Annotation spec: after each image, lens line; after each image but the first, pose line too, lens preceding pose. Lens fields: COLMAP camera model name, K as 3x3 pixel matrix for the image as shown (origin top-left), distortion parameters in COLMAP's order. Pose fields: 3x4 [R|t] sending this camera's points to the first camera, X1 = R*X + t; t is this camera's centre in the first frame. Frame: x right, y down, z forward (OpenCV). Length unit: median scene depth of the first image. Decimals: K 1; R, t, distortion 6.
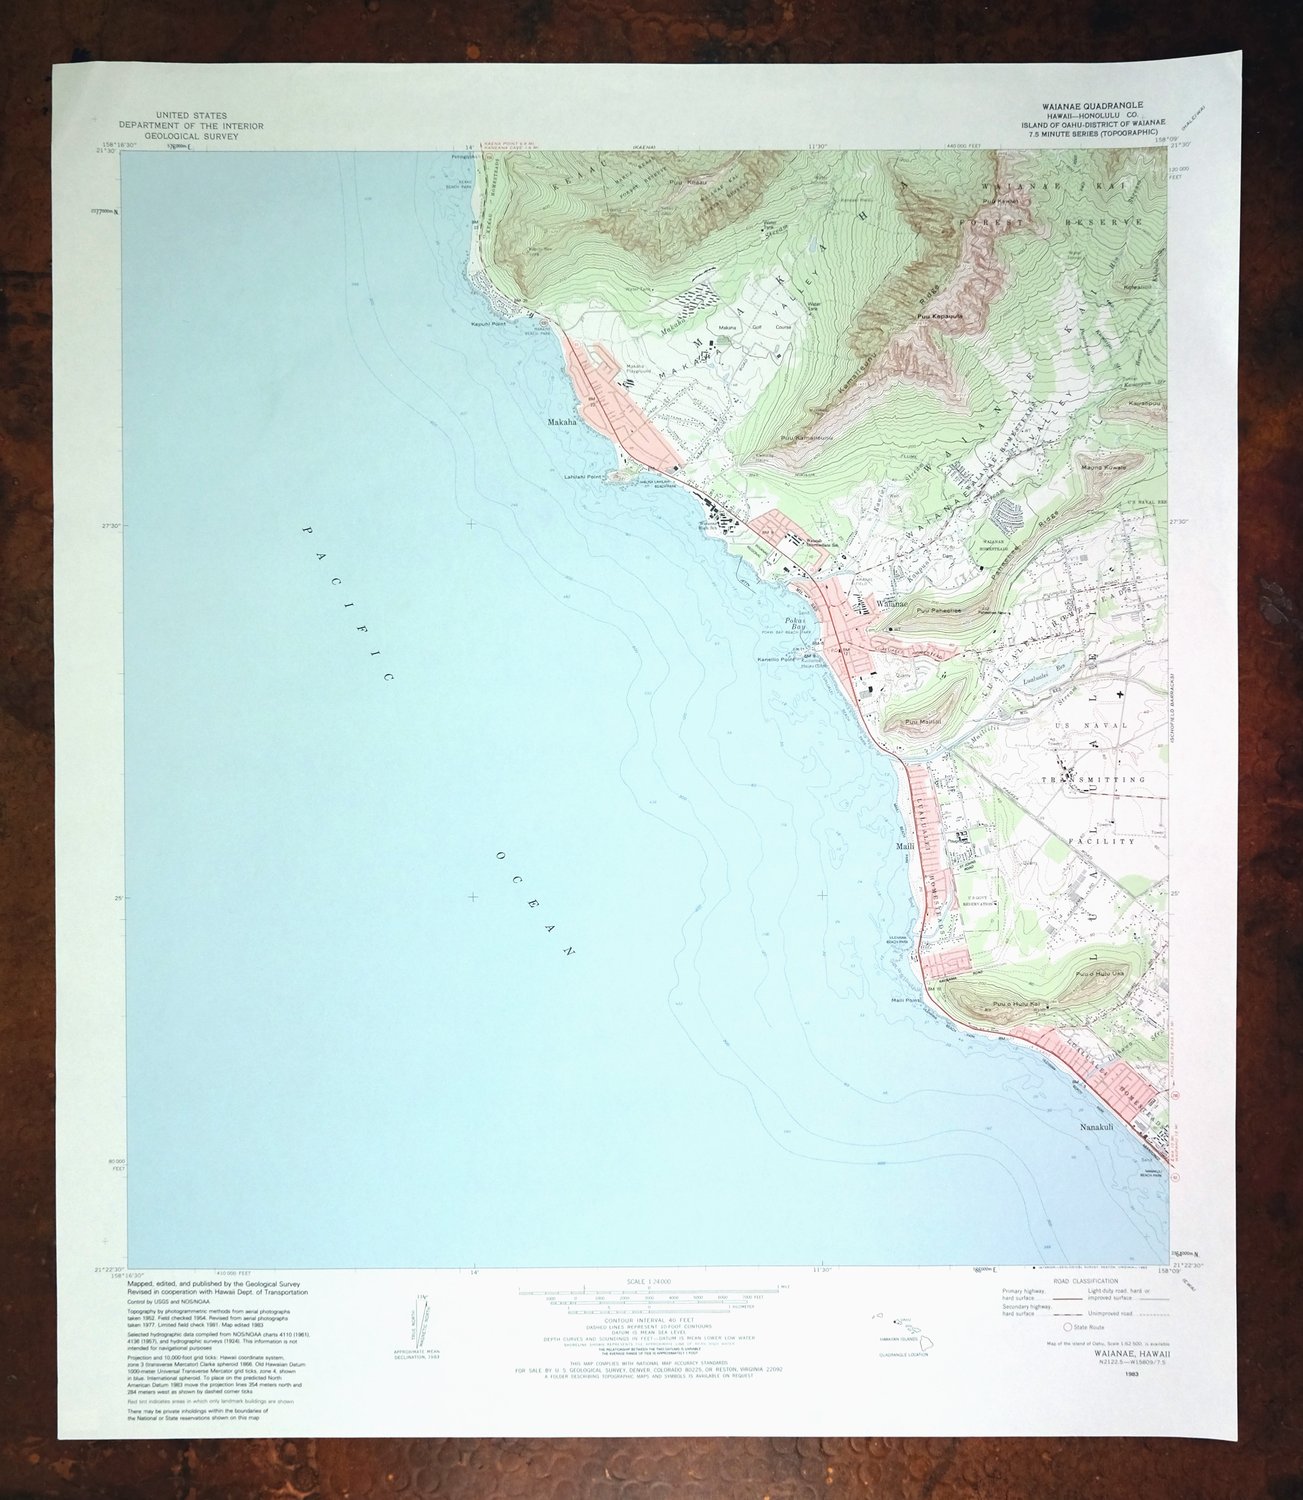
lens RADIAL K [[1191.9, 0, 651.2], [0, 1191.9, 749.6], [0, 0, 1]] dist [0.001678, 0.000697]
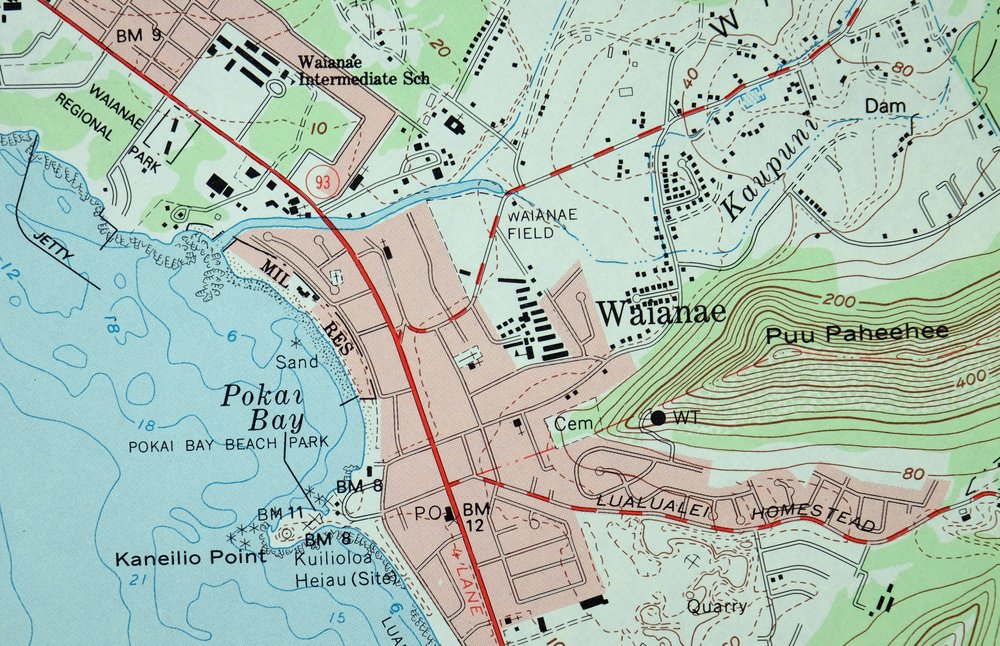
lens RADIAL K [[3524.9, 0, 500.3], [0, 3524.9, 323.4], [0, 0, 1]] dist [-0.532773, 0.000000]
pose [[0.981090, -0.020178, 0.192496, 0.032942], [0.047132, 0.989520, -0.136490, -0.024337], [-0.187724, 0.142982, 0.971759, 0.313008]]
